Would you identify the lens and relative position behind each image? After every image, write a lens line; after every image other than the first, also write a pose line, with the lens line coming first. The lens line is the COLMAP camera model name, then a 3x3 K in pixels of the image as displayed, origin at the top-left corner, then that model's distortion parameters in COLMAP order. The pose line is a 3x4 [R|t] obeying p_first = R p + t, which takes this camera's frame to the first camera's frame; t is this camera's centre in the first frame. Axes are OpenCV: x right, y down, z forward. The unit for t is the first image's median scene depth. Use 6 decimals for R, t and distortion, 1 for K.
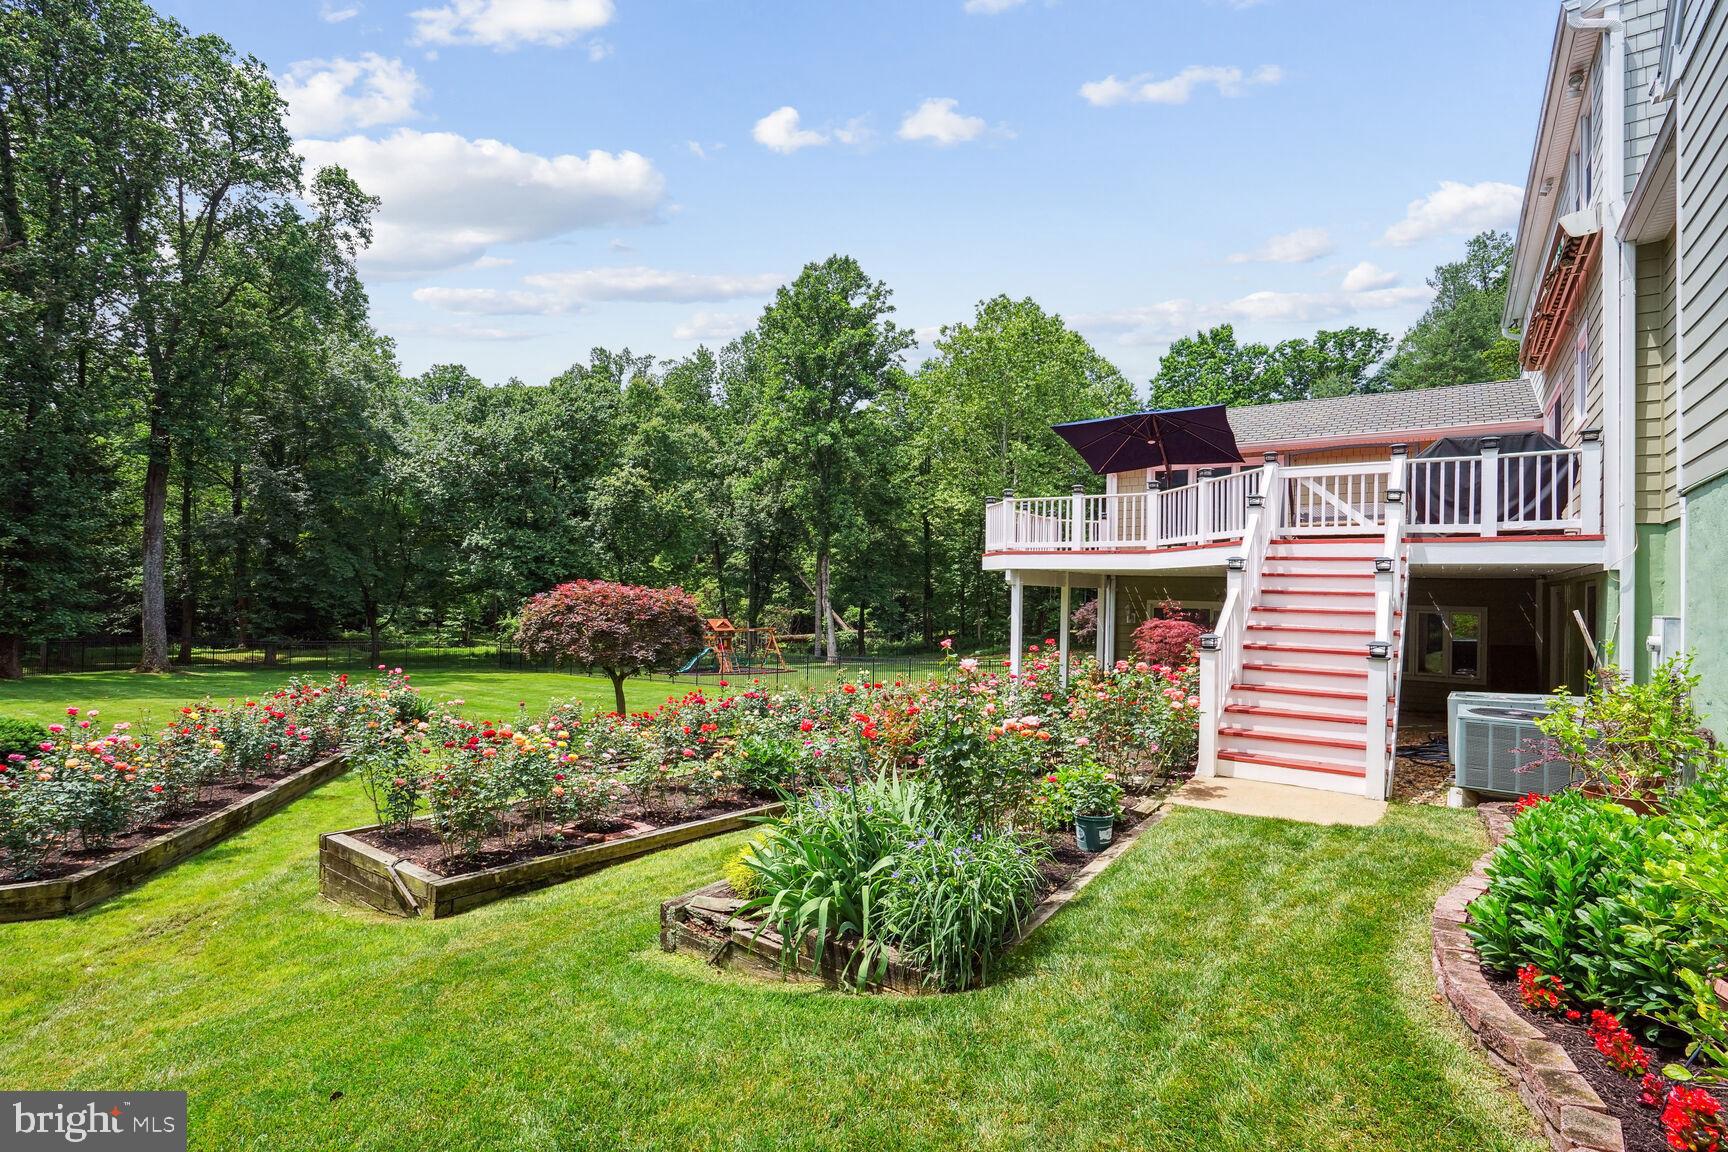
lens RADIAL K [[798.4, 0, 859.3], [0, 798.4, 582.6], [0, 0, 1]] dist [-0.068175, 0.028602]
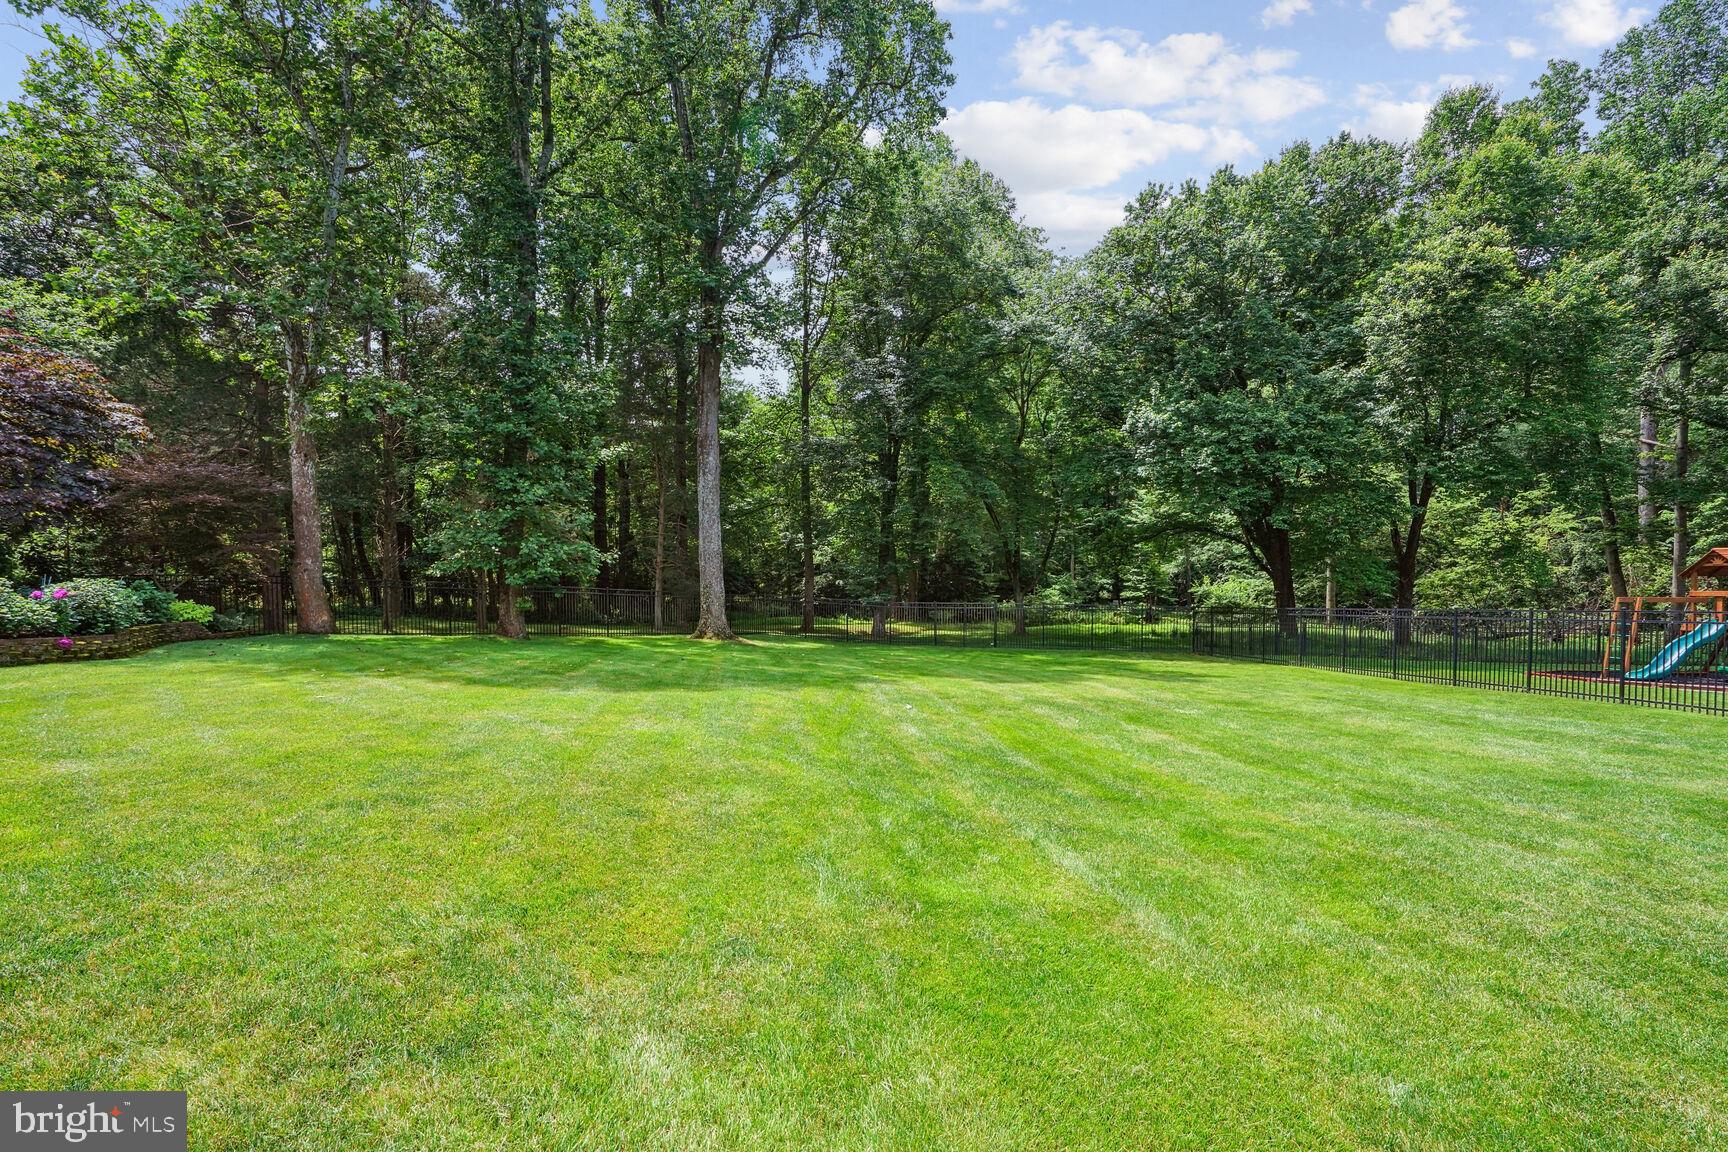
lens RADIAL K [[786.8, 0, 865.7], [0, 786.8, 586.5], [0, 0, 1]] dist [-0.067188, 0.026368]
pose [[0.675930, -0.015917, -0.736794, -0.576181], [0.025710, 0.999667, 0.001990, 0.151022], [0.736517, -0.020288, 0.676115, 1.271375]]
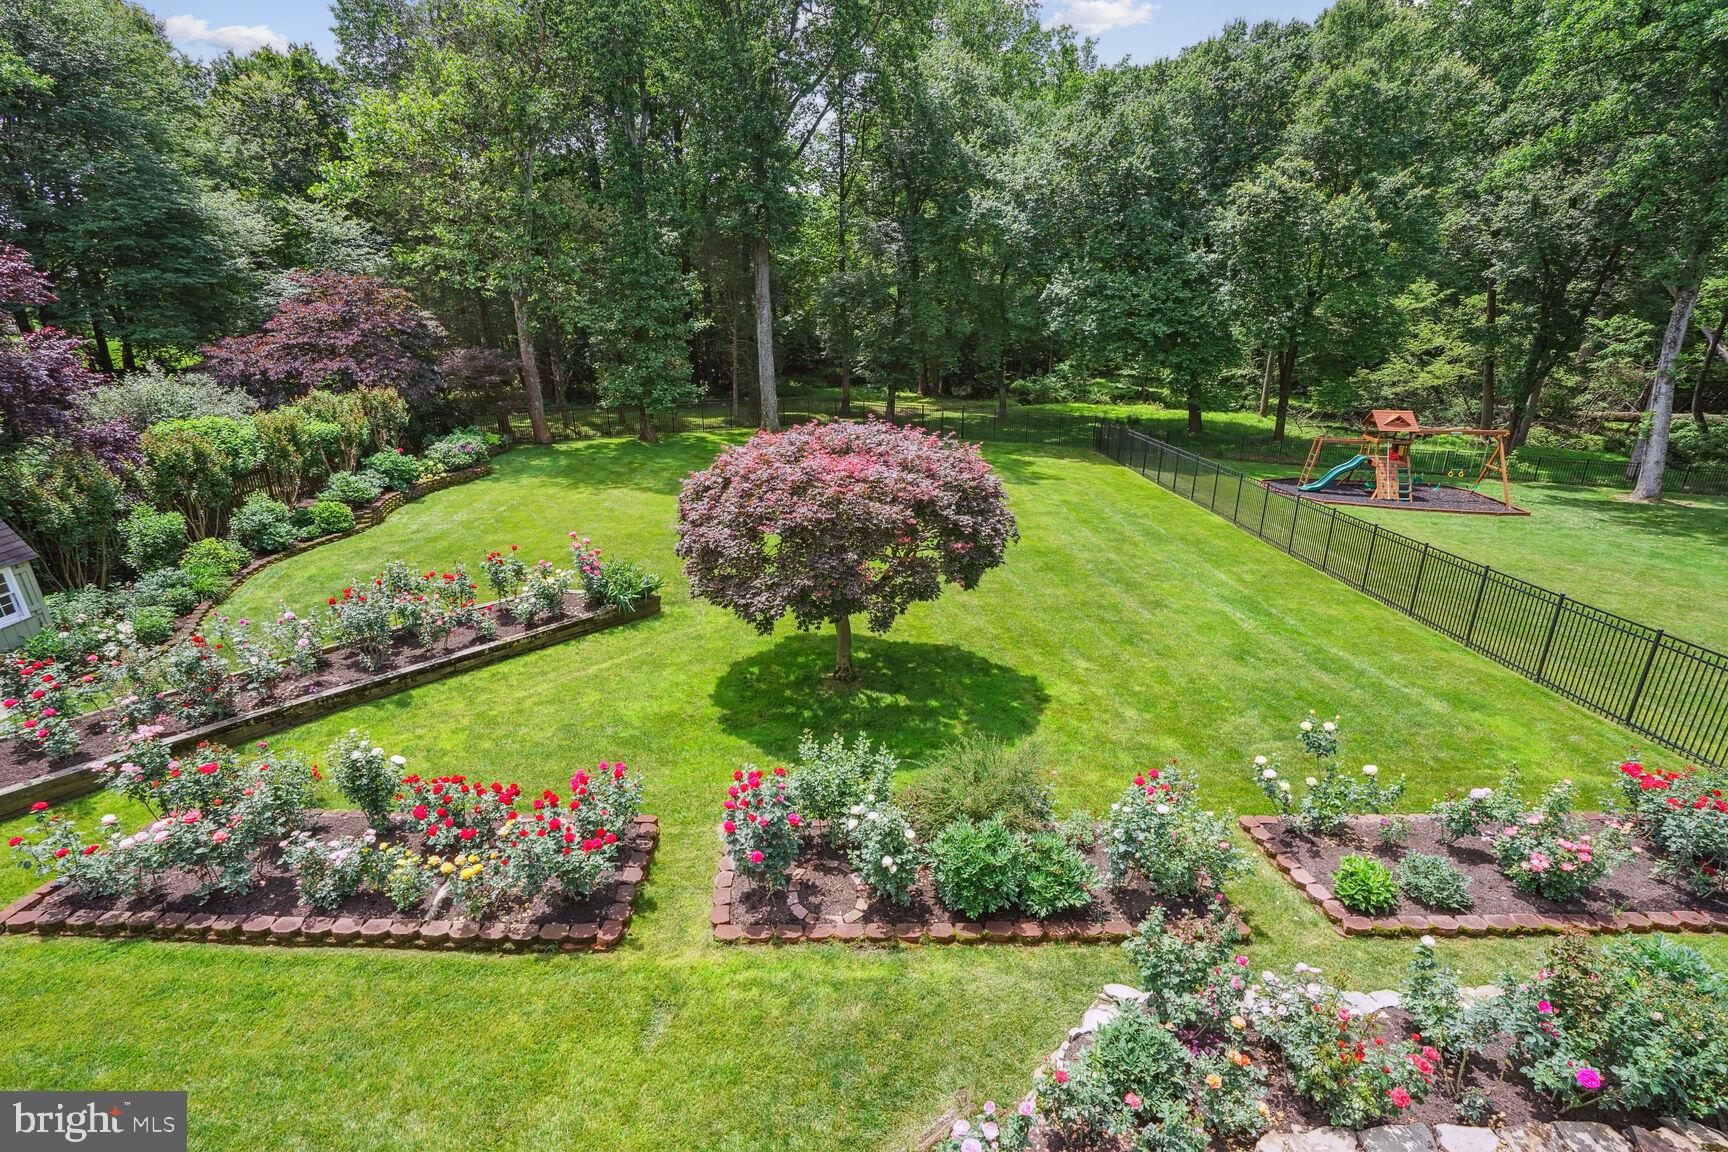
lens RADIAL K [[786.8, 0, 865.7], [0, 786.8, 586.5], [0, 0, 1]] dist [-0.067188, 0.026368]
pose [[0.597559, 0.251694, -0.761297, 0.185062], [0.028328, 0.942236, 0.333749, -0.102150], [0.801324, -0.221001, 0.555912, 0.896234]]
